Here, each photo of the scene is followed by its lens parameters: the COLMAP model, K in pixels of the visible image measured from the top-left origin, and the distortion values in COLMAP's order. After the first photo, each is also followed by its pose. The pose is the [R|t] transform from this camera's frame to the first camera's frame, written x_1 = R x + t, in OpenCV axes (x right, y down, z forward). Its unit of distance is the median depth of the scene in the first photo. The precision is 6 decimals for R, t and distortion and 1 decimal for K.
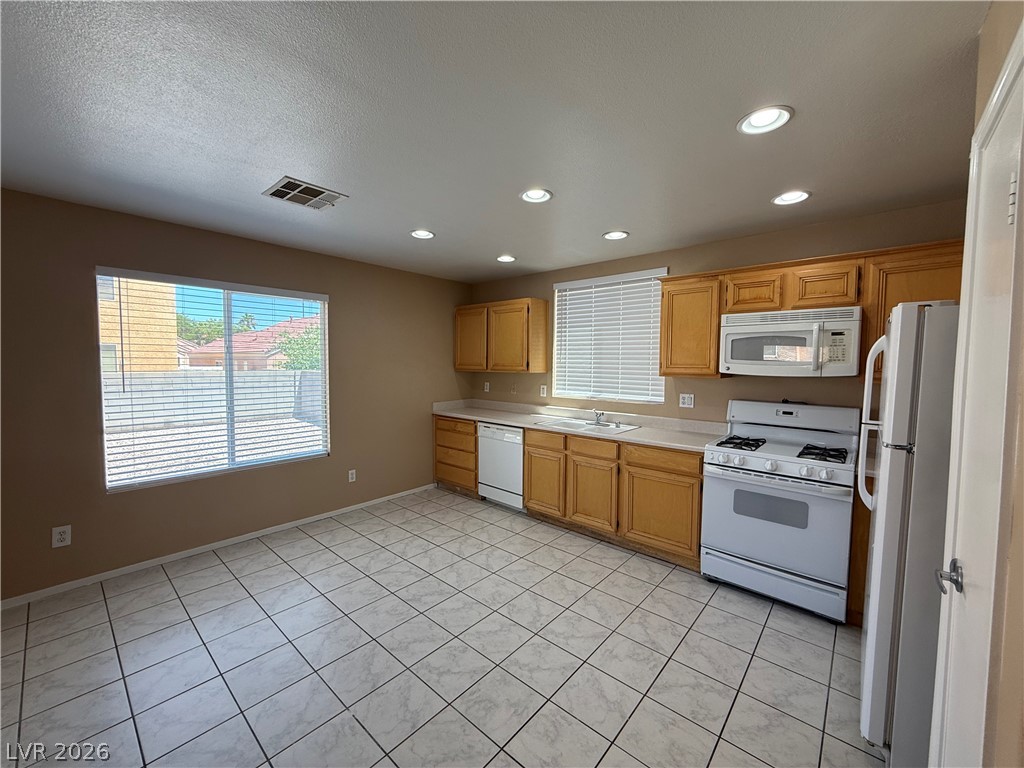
lens RADIAL K [[408.0, 0, 509.0], [0, 408.0, 384.6], [0, 0, 1]] dist [-0.002213, 0.000096]
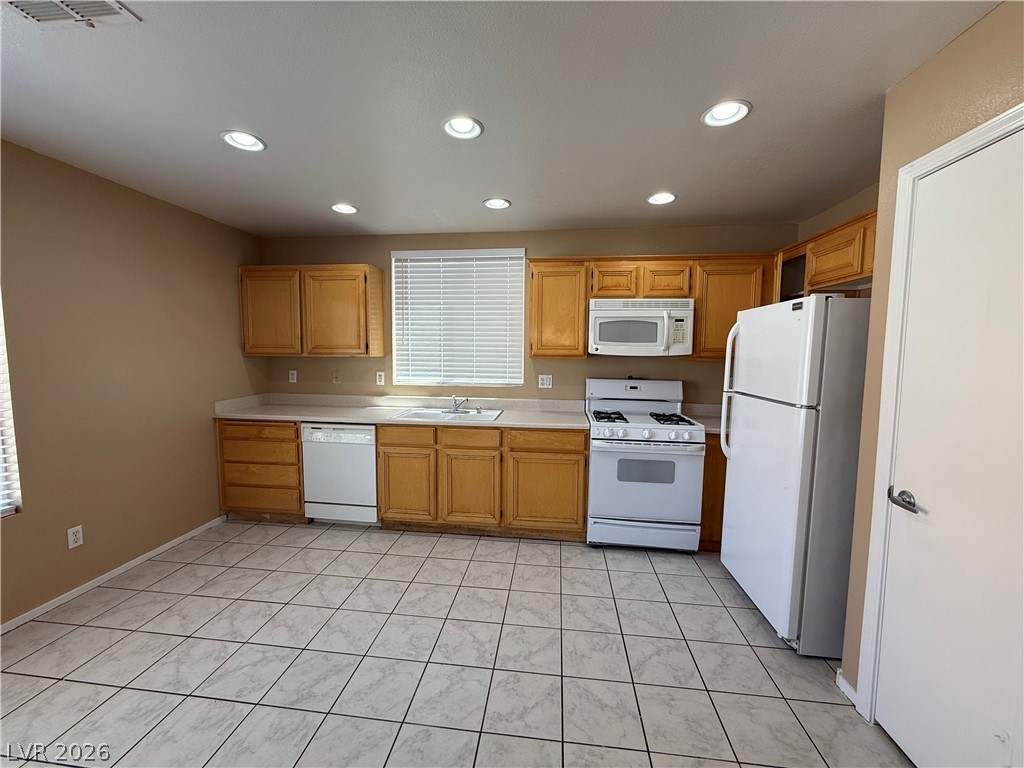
lens RADIAL K [[408.0, 0, 511.3], [0, 408.0, 384.0], [0, 0, 1]] dist [-0.002213, 0.000096]
pose [[0.822610, -0.048682, 0.566519, -0.249729], [0.029734, 0.998648, 0.042640, -0.000844], [-0.567829, -0.018231, 0.822945, 0.223028]]
